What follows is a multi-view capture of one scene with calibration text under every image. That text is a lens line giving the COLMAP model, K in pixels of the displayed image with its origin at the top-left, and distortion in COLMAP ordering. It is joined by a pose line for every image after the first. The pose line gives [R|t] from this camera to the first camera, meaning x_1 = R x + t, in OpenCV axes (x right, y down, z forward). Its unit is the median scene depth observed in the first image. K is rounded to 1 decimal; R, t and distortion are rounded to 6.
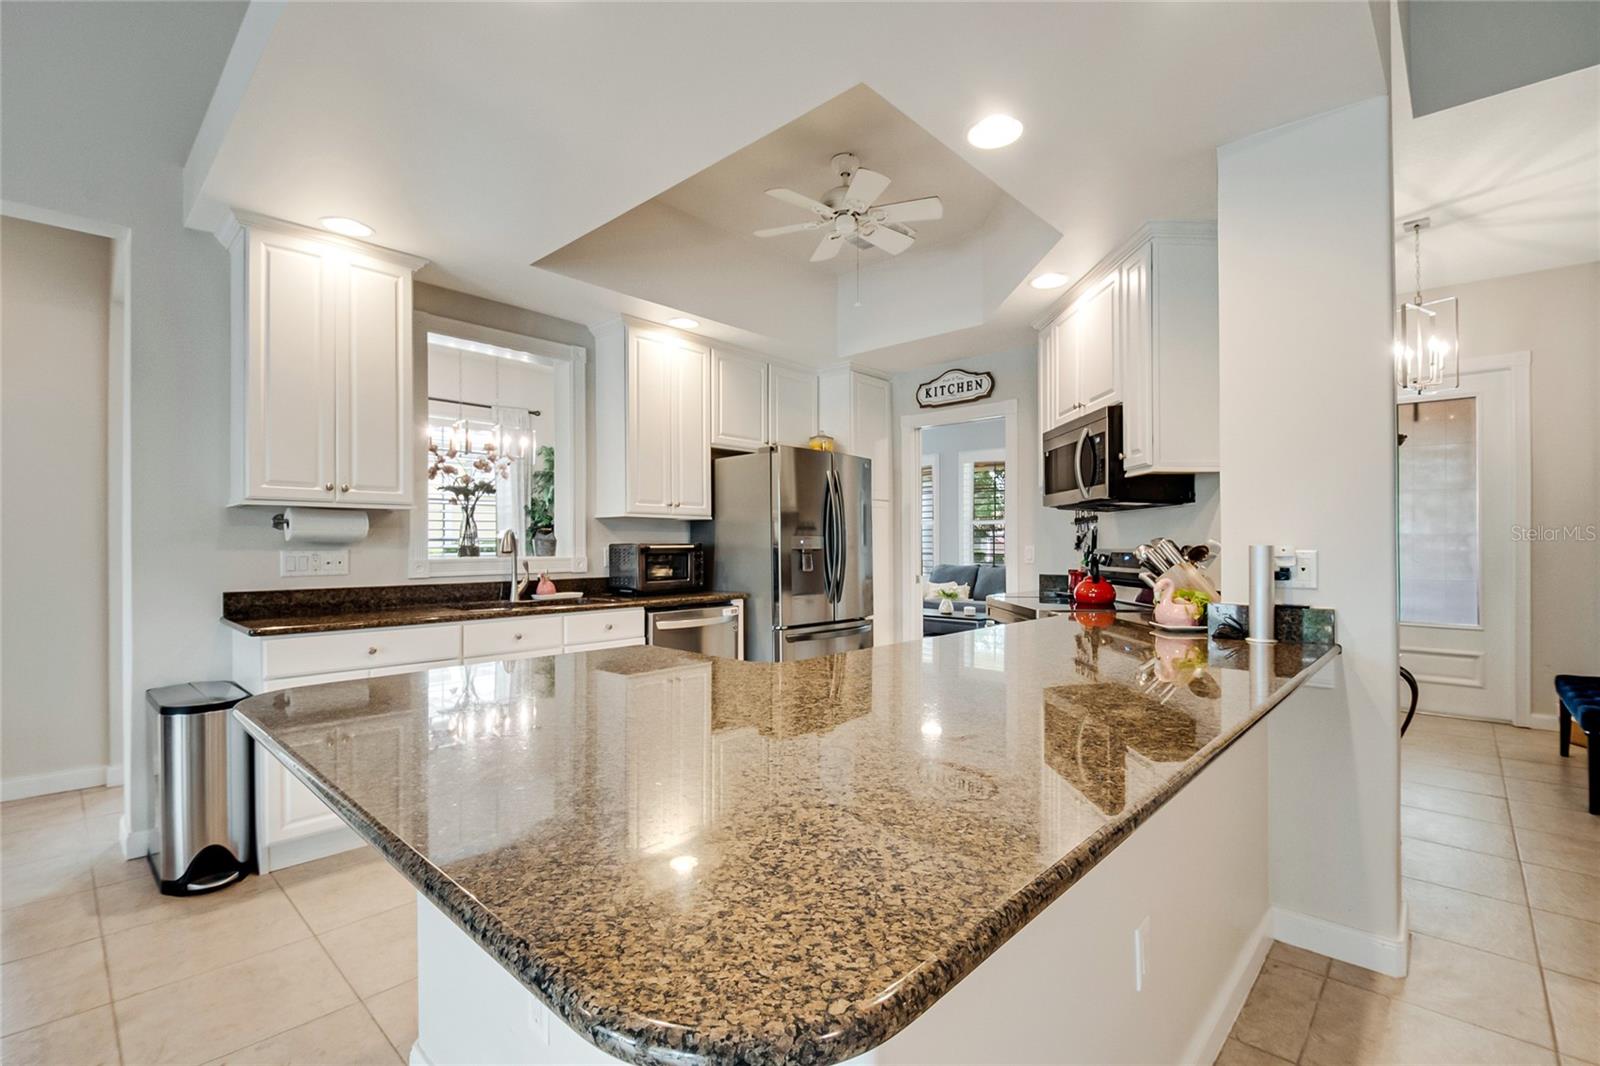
lens RADIAL K [[708.9, 0, 797.0], [0, 708.9, 548.1], [0, 0, 1]] dist [-0.000656, -0.018038]
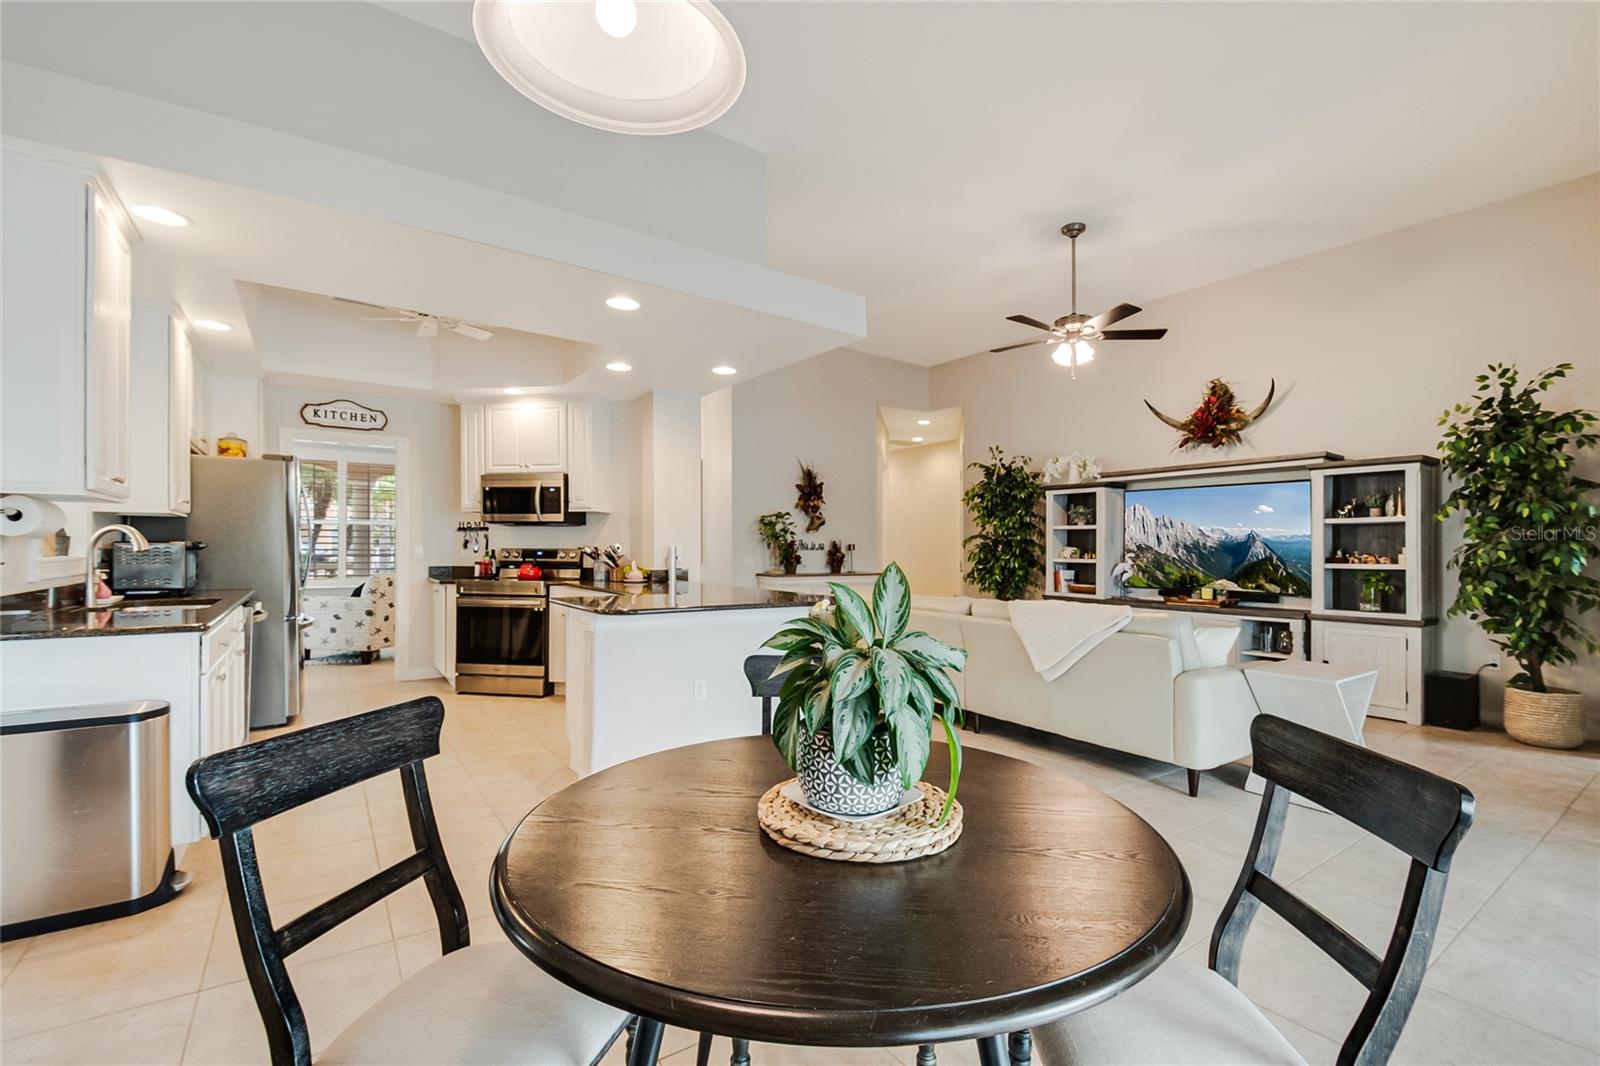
lens RADIAL K [[705.0, 0, 819.9], [0, 705.0, 550.4], [0, 0, 1]] dist [0.013799, -0.017513]
pose [[0.204244, -0.001165, 0.978919, -0.933686], [-0.003835, 0.999991, 0.001990, 0.001001], [-0.978912, -0.004161, 0.204238, -0.055350]]
